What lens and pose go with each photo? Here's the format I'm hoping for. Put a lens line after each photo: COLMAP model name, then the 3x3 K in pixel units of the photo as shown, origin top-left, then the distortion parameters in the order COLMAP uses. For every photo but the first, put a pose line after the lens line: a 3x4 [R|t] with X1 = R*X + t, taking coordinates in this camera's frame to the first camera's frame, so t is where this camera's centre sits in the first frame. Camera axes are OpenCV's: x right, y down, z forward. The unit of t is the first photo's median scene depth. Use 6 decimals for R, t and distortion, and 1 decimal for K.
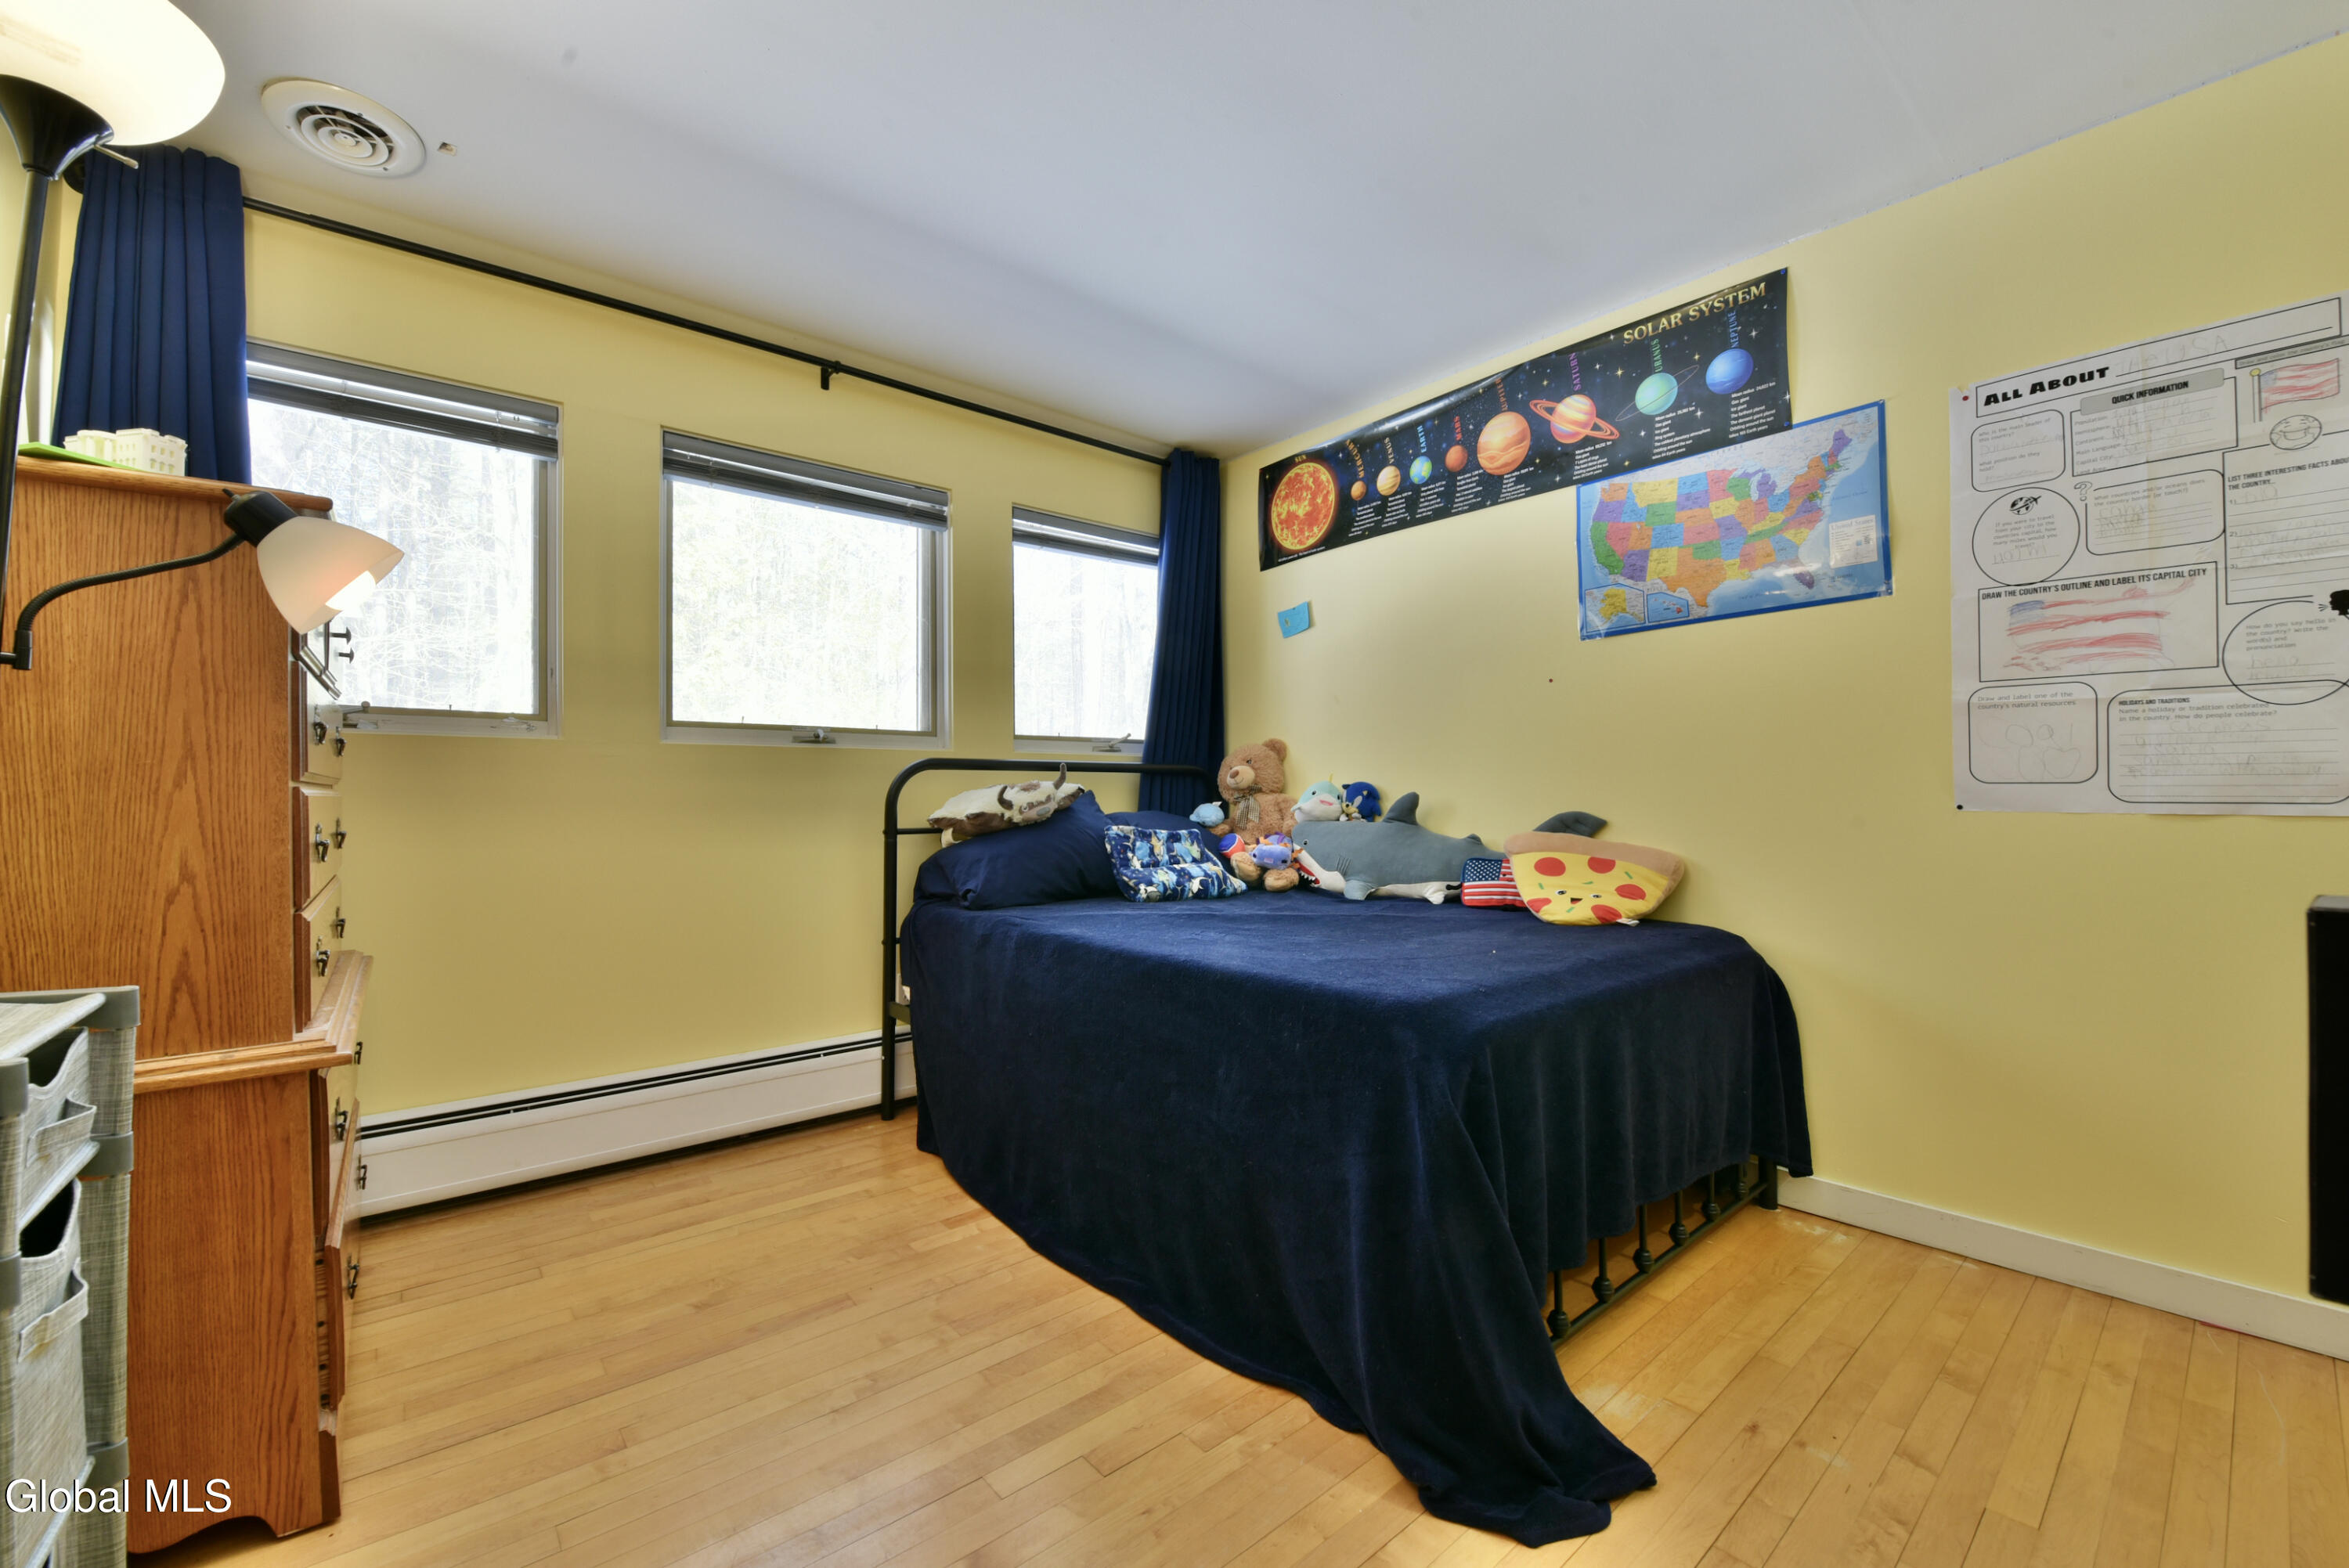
lens RADIAL K [[967.6, 0, 1186.1], [0, 967.6, 785.0], [0, 0, 1]] dist [-0.011749, -0.003502]
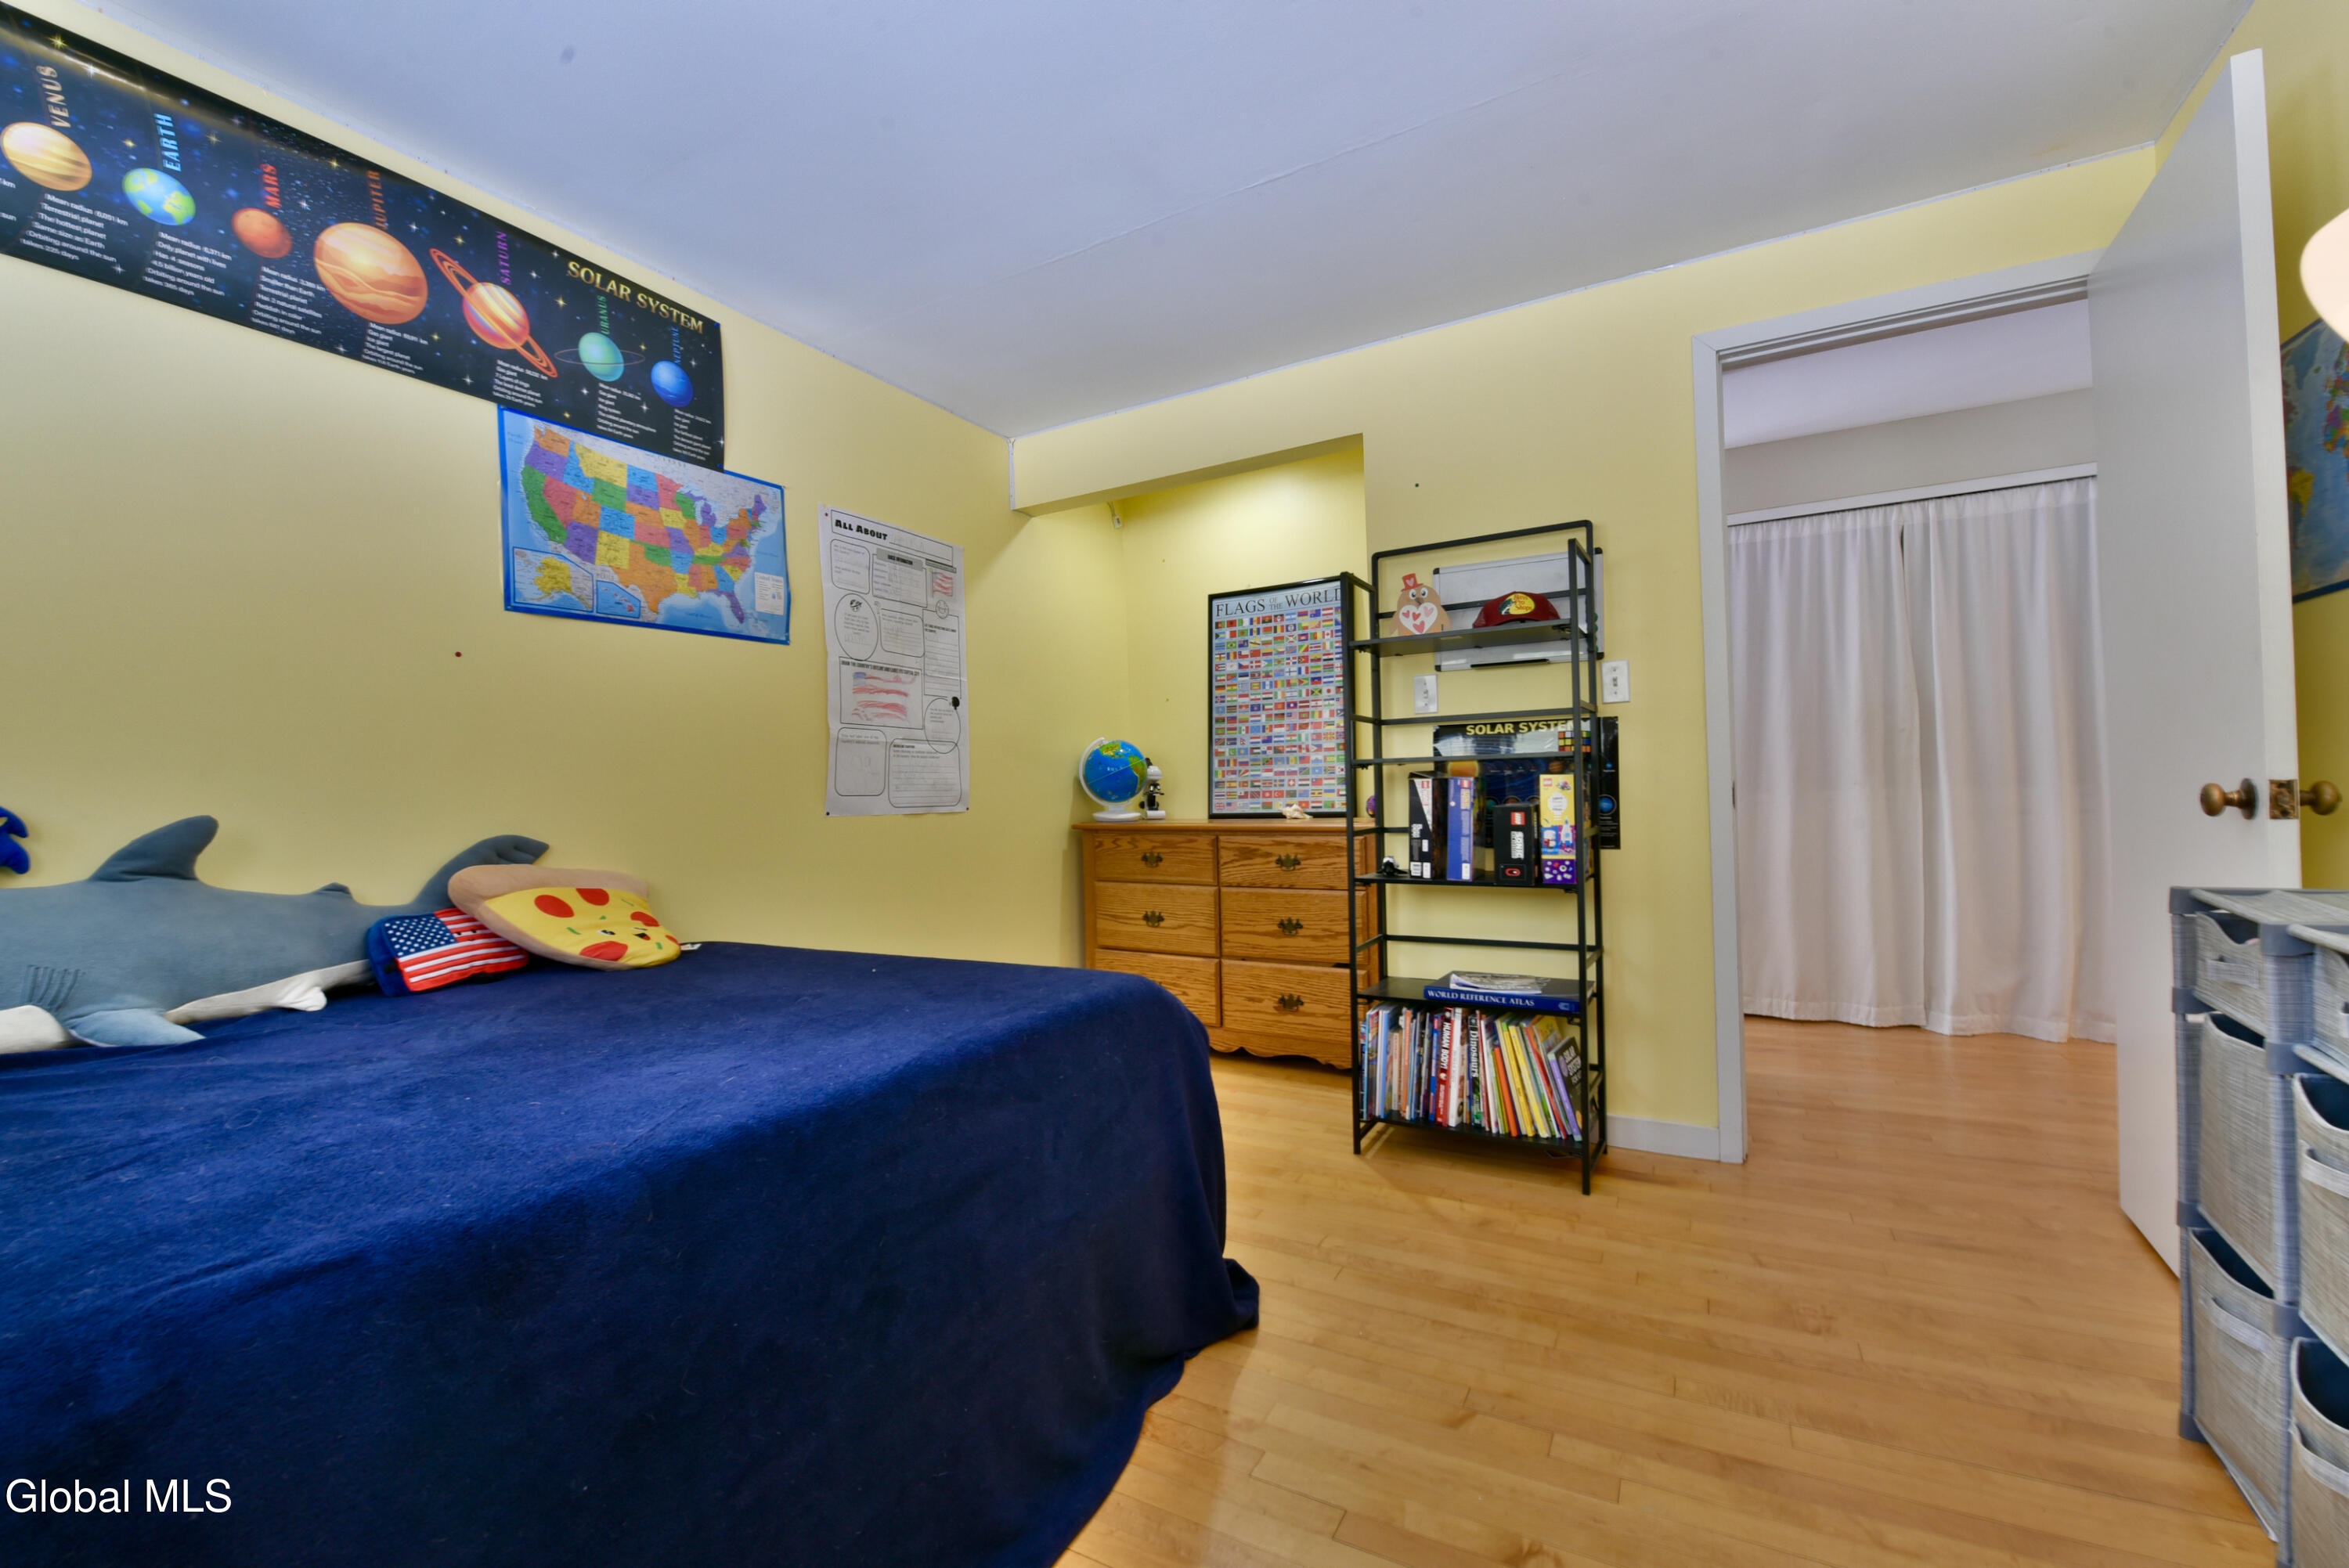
lens RADIAL K [[967.6, 0, 1186.1], [0, 967.6, 785.0], [0, 0, 1]] dist [-0.011749, -0.003502]
pose [[-0.368524, 0.022621, 0.929343, -0.480201], [0.021192, 0.999649, -0.015929, 0.010977], [-0.929377, 0.013825, -0.368874, 0.768449]]
